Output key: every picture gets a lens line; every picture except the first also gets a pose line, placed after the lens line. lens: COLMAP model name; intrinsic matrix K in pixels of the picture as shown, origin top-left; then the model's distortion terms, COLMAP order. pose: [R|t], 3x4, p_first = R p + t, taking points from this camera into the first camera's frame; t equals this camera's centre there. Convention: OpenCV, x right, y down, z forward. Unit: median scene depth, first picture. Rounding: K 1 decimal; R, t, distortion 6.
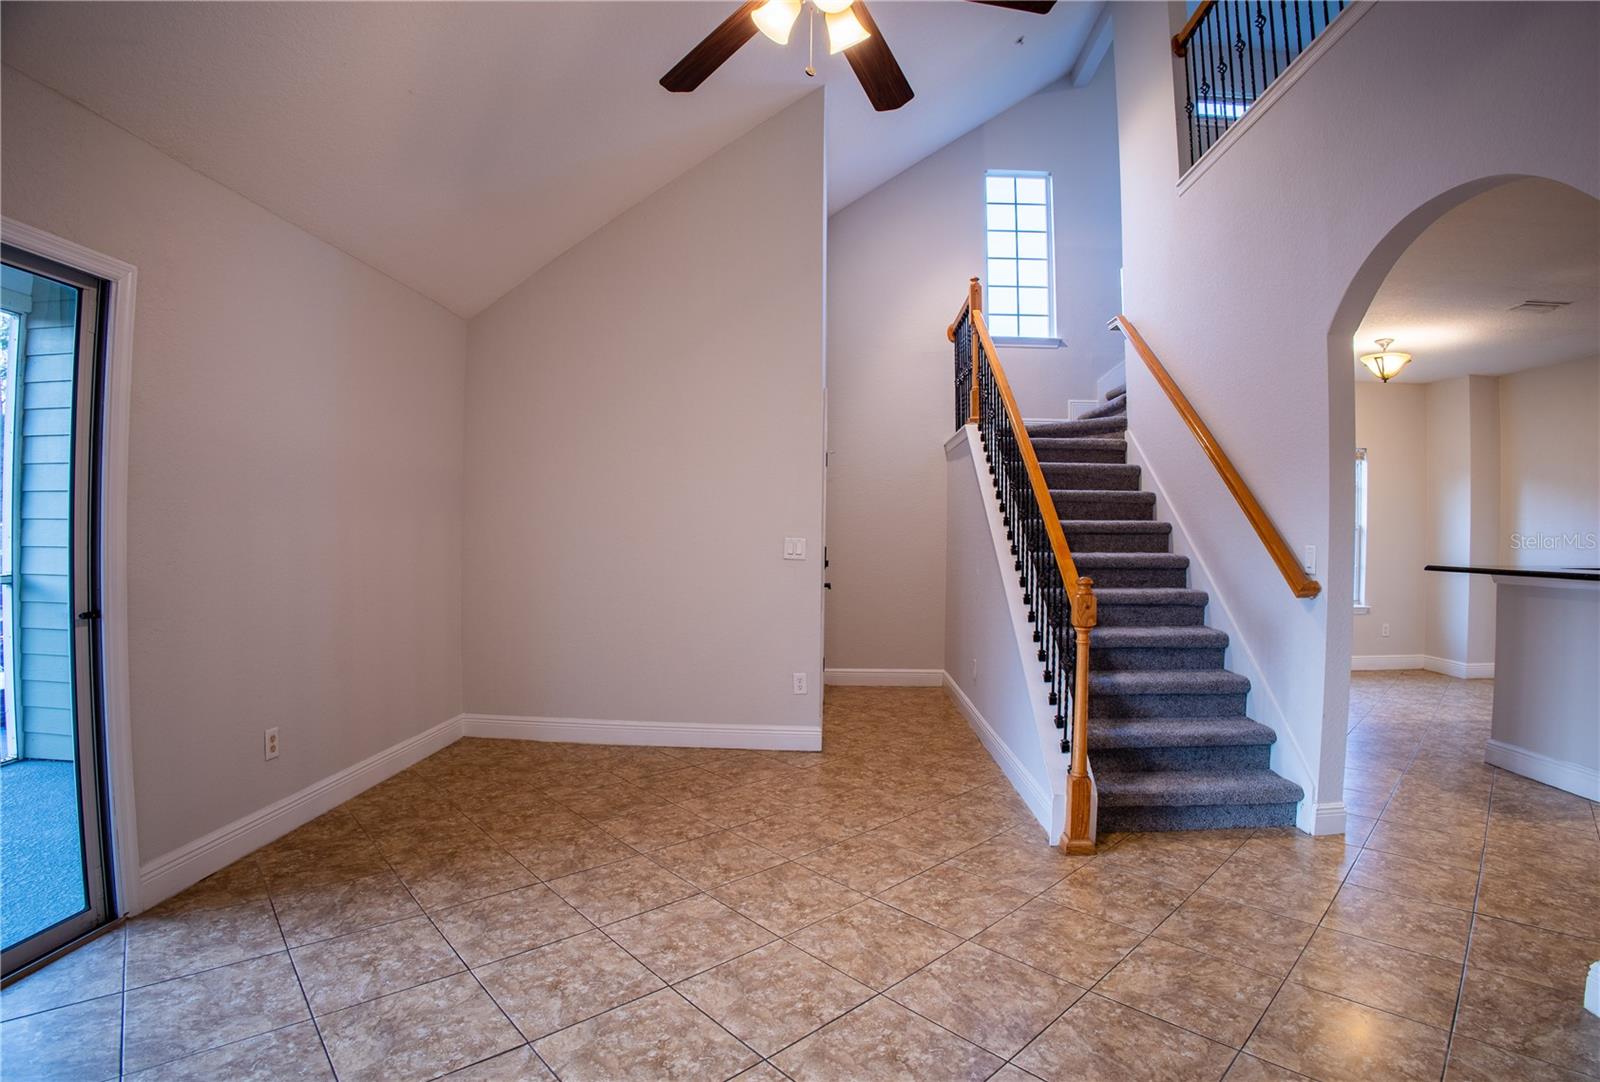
lens RADIAL K [[765.1, 0, 811.7], [0, 765.1, 539.9], [0, 0, 1]] dist [-0.149923, 0.037055]
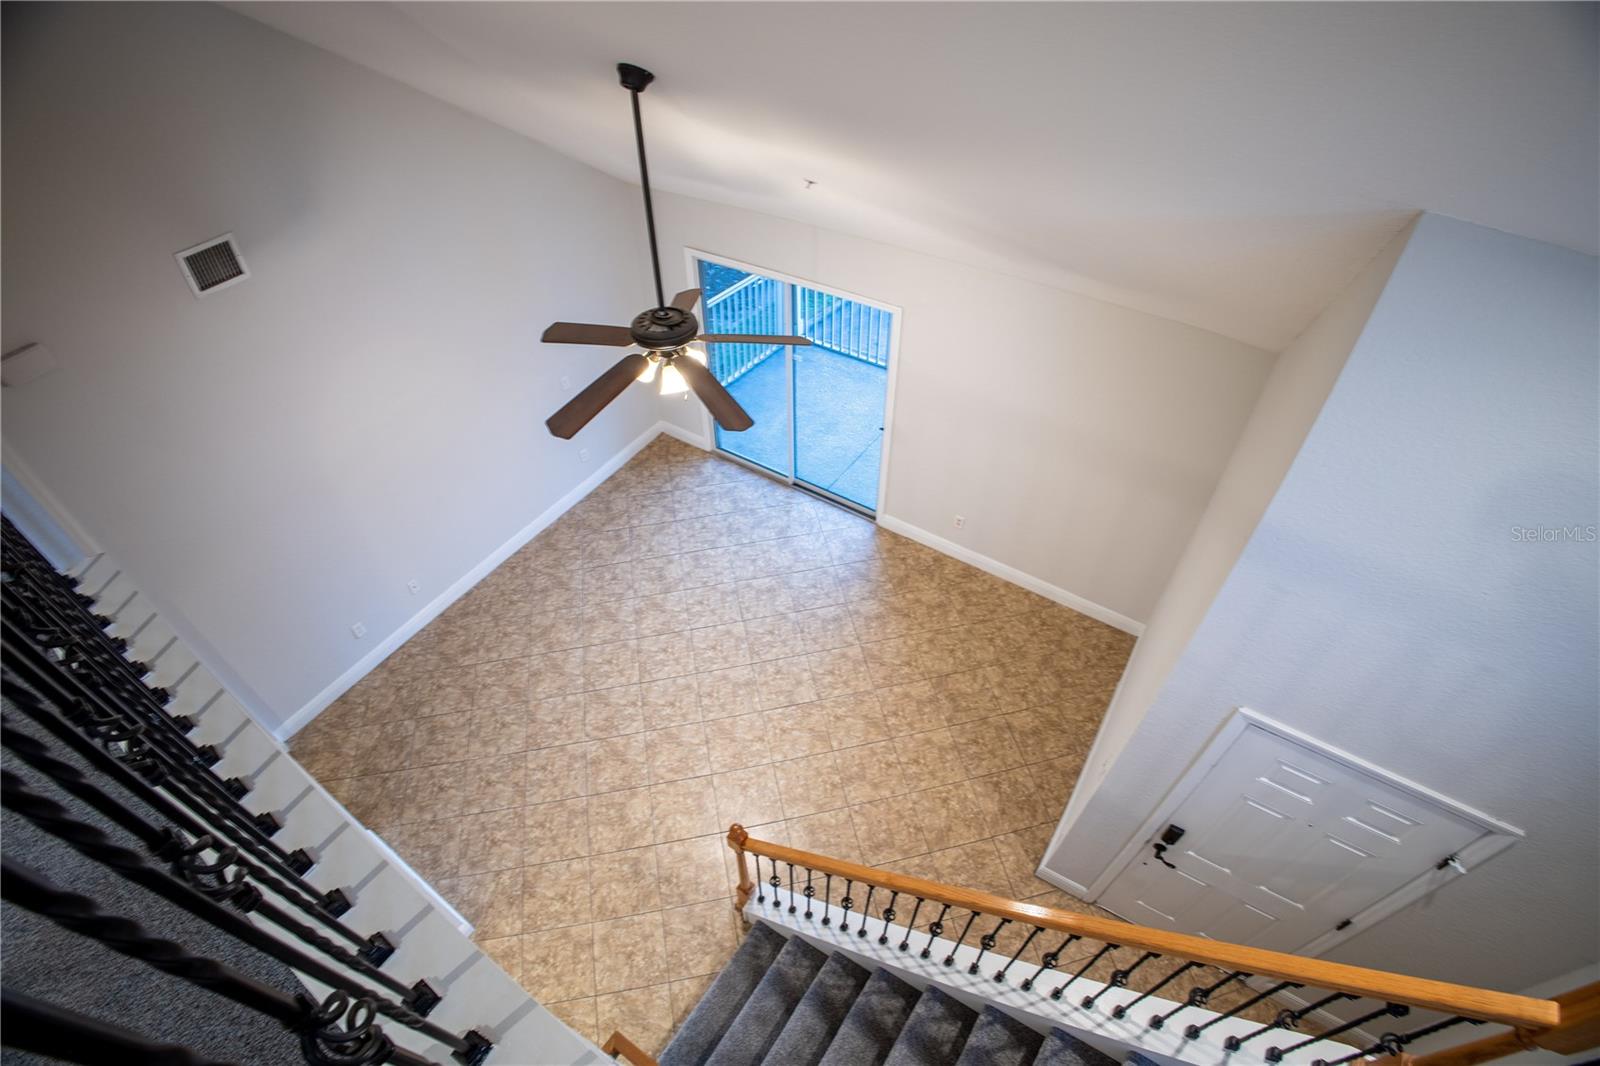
lens RADIAL K [[735.2, 0, 800.0], [0, 735.2, 533.0], [0, 0, 1]] dist [-0.154270, 0.041278]
pose [[-0.519918, 0.591746, -0.616053, 0.699473], [-0.006020, 0.718635, 0.695361, -1.031735], [0.854195, 0.365239, -0.370069, 1.270820]]
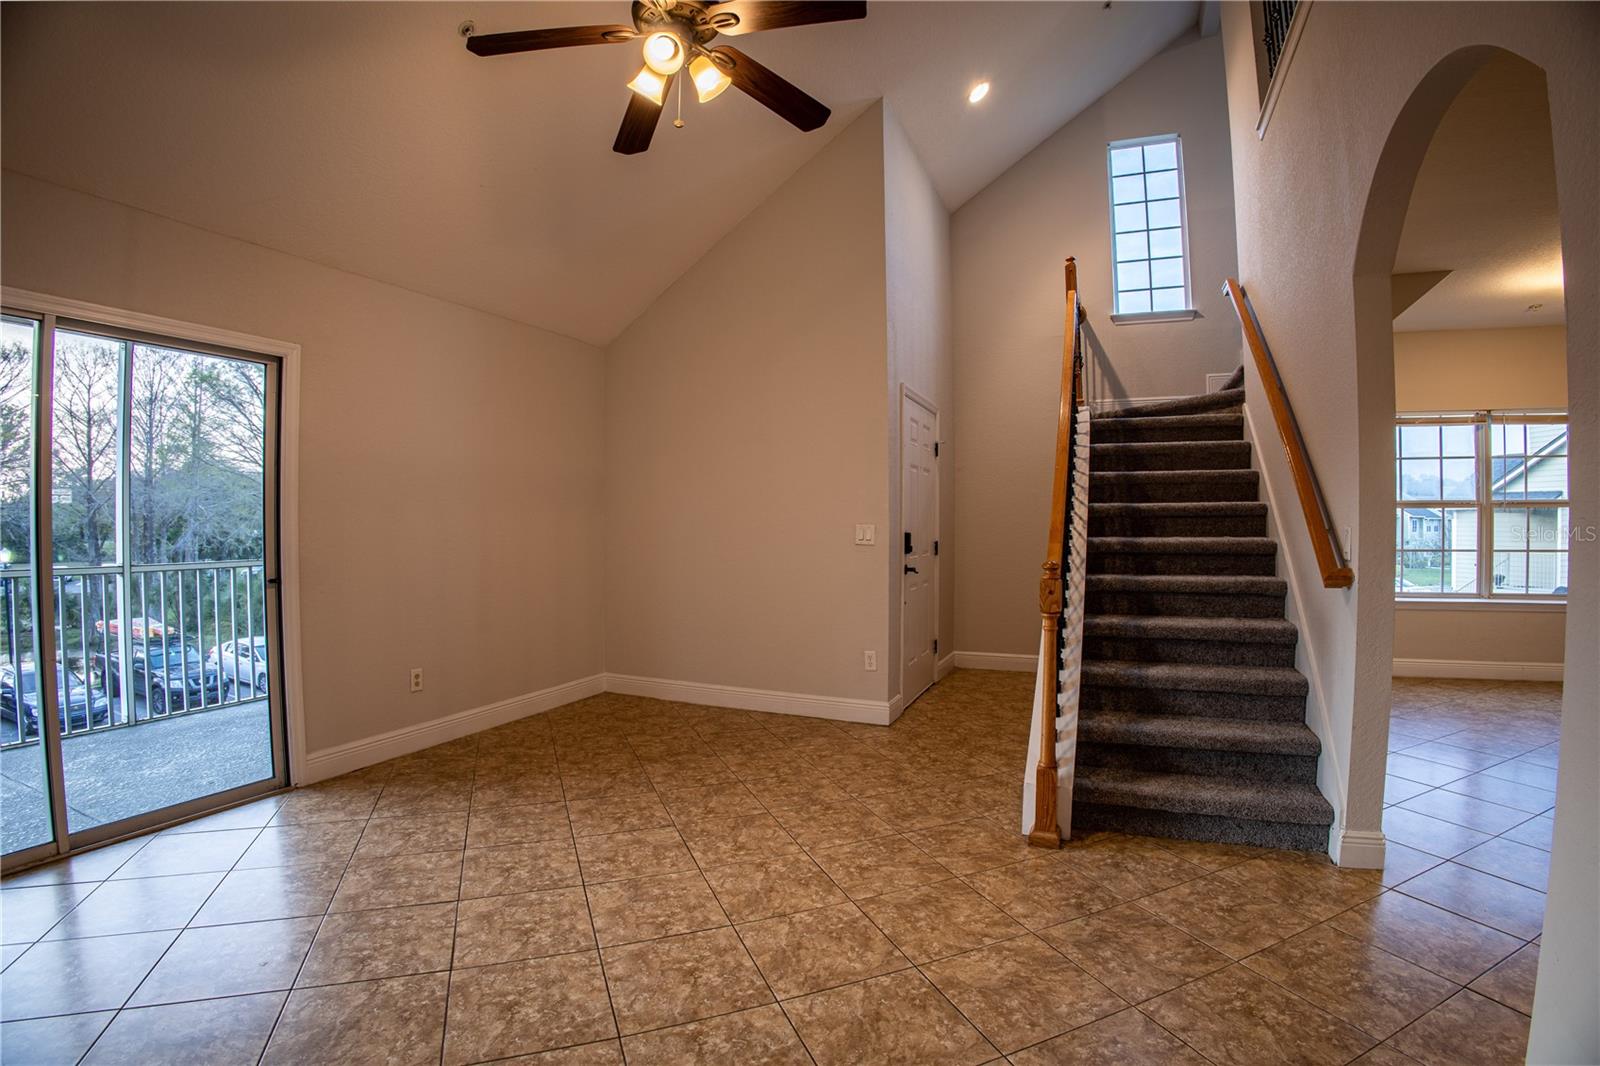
lens RADIAL K [[735.2, 0, 800.0], [0, 735.2, 533.0], [0, 0, 1]] dist [-0.154270, 0.041278]
pose [[0.929042, -0.007006, -0.369909, 0.385922], [0.008682, 0.999958, 0.002868, 0.007291], [0.369873, -0.005876, 0.929064, 0.015097]]
